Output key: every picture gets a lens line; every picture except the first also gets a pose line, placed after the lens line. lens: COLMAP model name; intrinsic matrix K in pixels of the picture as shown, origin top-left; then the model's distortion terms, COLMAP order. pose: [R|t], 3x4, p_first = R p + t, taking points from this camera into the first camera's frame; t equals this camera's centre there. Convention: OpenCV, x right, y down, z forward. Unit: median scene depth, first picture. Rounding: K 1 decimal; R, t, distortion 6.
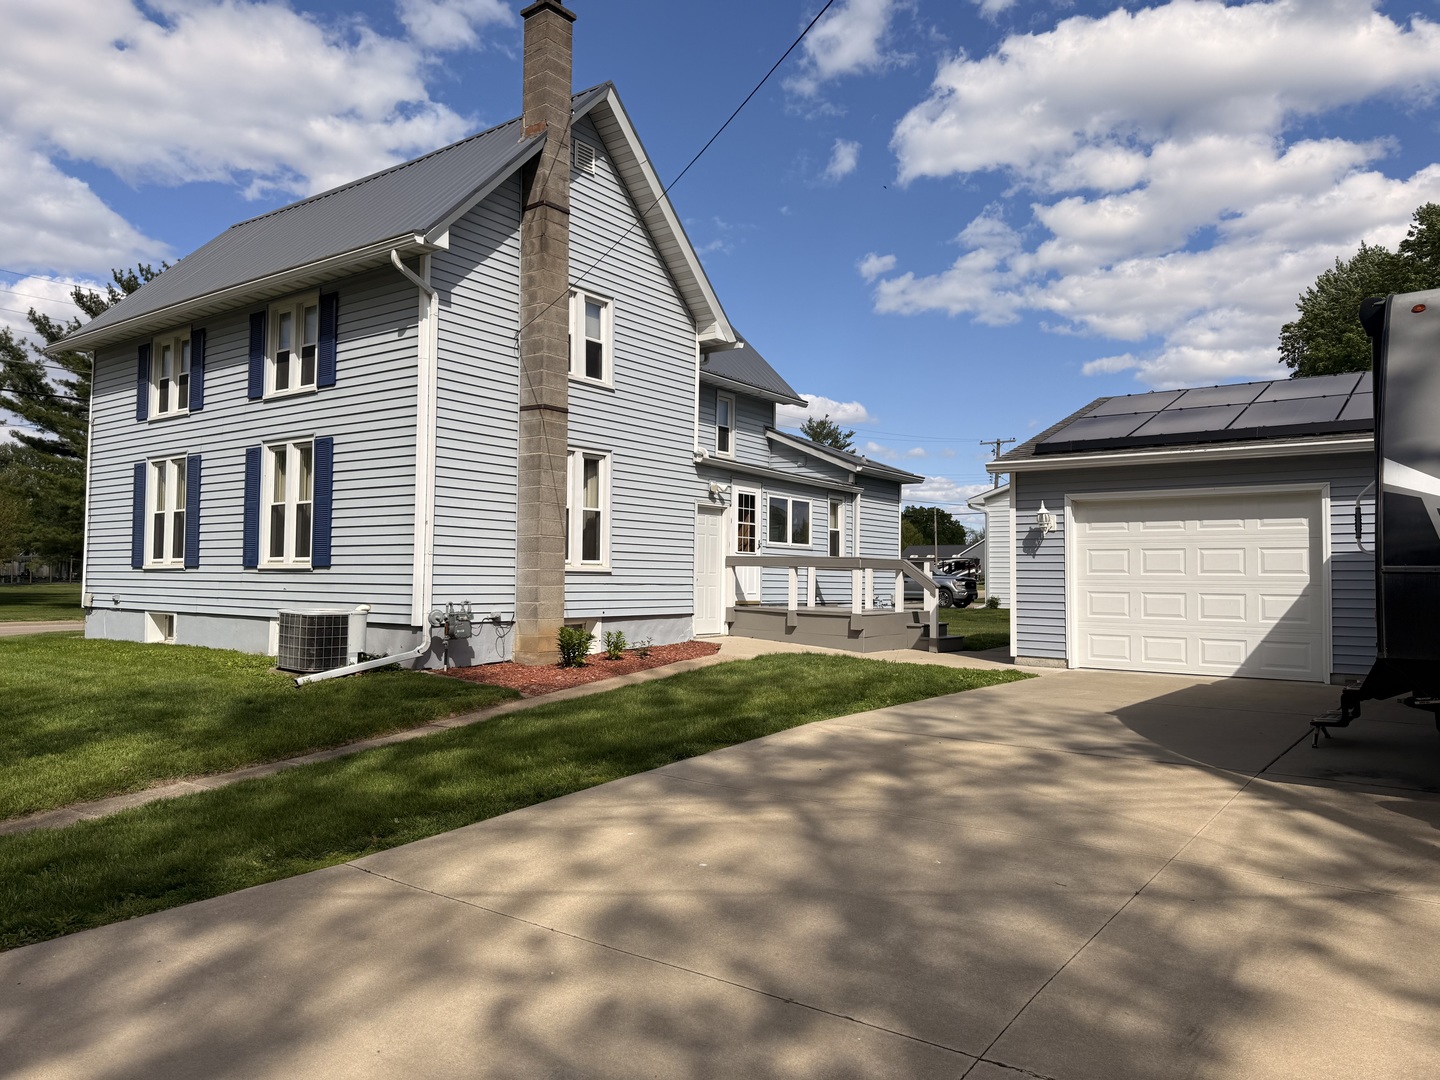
lens RADIAL K [[1010.1, 0, 725.3], [0, 1010.1, 547.0], [0, 0, 1]] dist [0.071449, -0.091859]
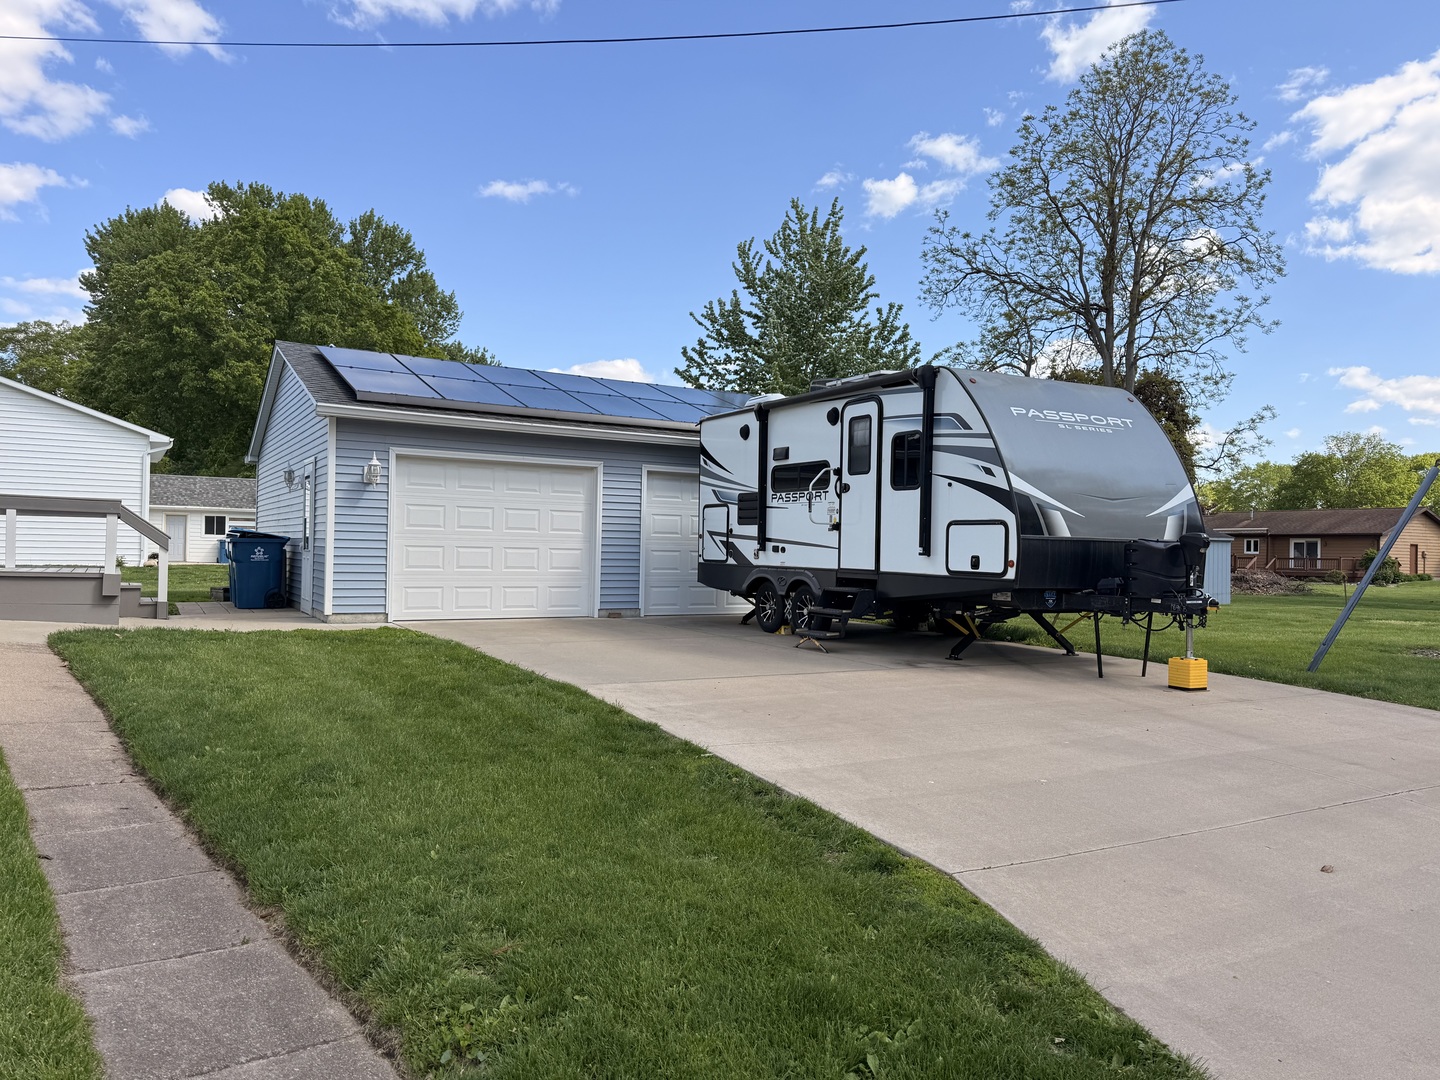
lens RADIAL K [[1010.1, 0, 722.5], [0, 1010.1, 544.0], [0, 0, 1]] dist [0.071449, -0.091859]
pose [[0.387820, 0.005952, 0.921716, -0.510009], [-0.048510, 0.998725, 0.013962, 0.014008], [-0.920458, -0.050127, 0.387614, 0.351823]]
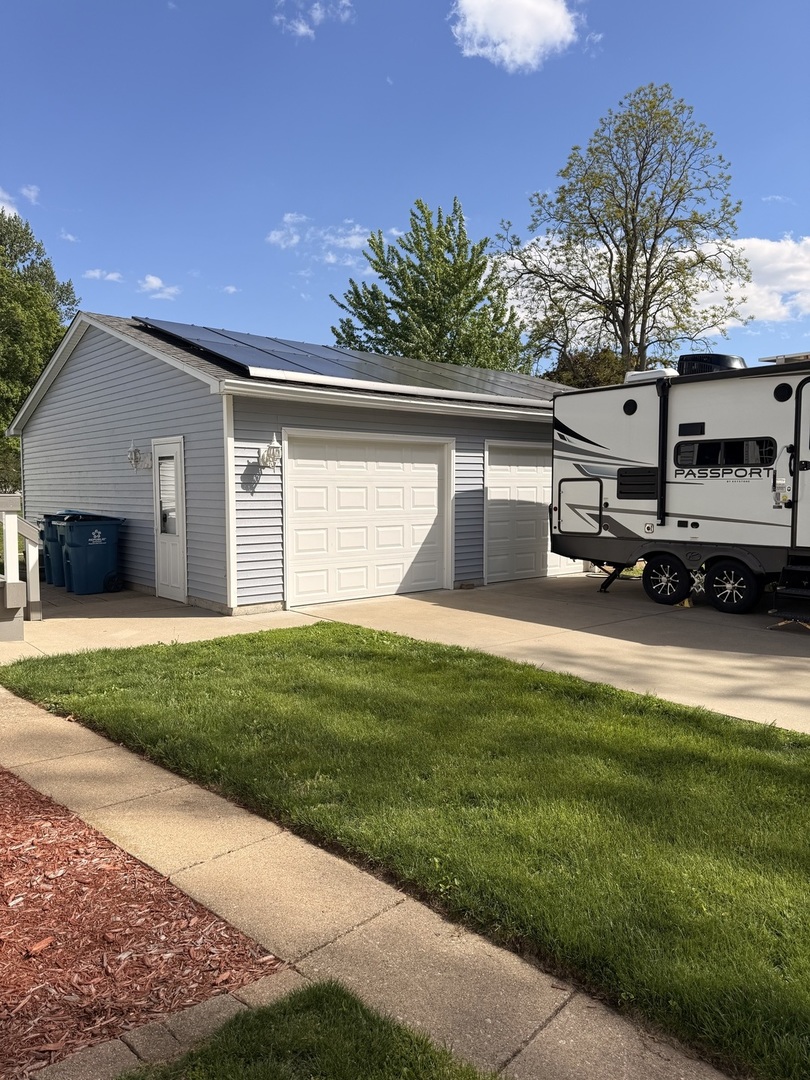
lens RADIAL K [[757.6, 0, 404.5], [0, 757.6, 539.8], [0, 0, 1]] dist [0.071449, -0.091859]
pose [[0.213356, -0.072284, 0.974297, -0.369605], [-0.028161, 0.996390, 0.080090, -0.008665], [-0.976569, -0.044524, 0.210550, 0.824545]]
